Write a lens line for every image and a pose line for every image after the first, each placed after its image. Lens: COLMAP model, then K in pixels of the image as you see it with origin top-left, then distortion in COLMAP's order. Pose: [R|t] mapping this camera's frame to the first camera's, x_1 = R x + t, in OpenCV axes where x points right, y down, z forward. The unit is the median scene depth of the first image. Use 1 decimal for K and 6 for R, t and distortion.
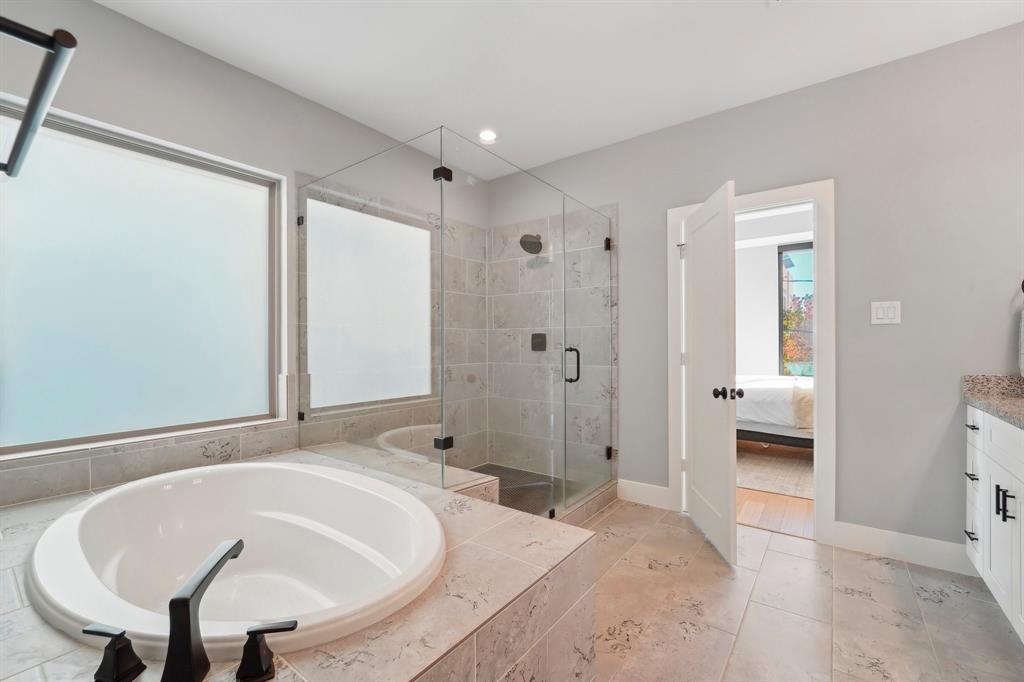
lens RADIAL K [[432.2, 0, 510.6], [0, 432.2, 344.0], [0, 0, 1]] dist [-0.008254, -0.000130]
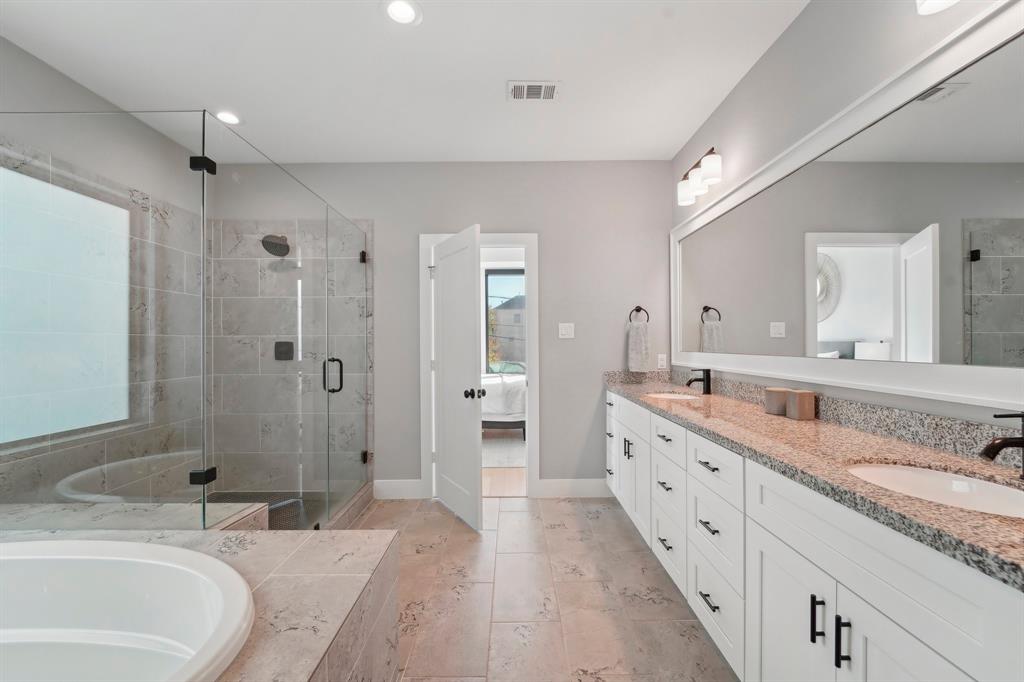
lens RADIAL K [[418.5, 0, 509.3], [0, 418.5, 341.2], [0, 0, 1]] dist [-0.009228, 0.000069]
pose [[0.798559, 0.001056, 0.601916, -0.114374], [0.004114, 0.999966, -0.007213, -0.021522], [-0.601903, 0.008236, 0.798527, -0.019920]]
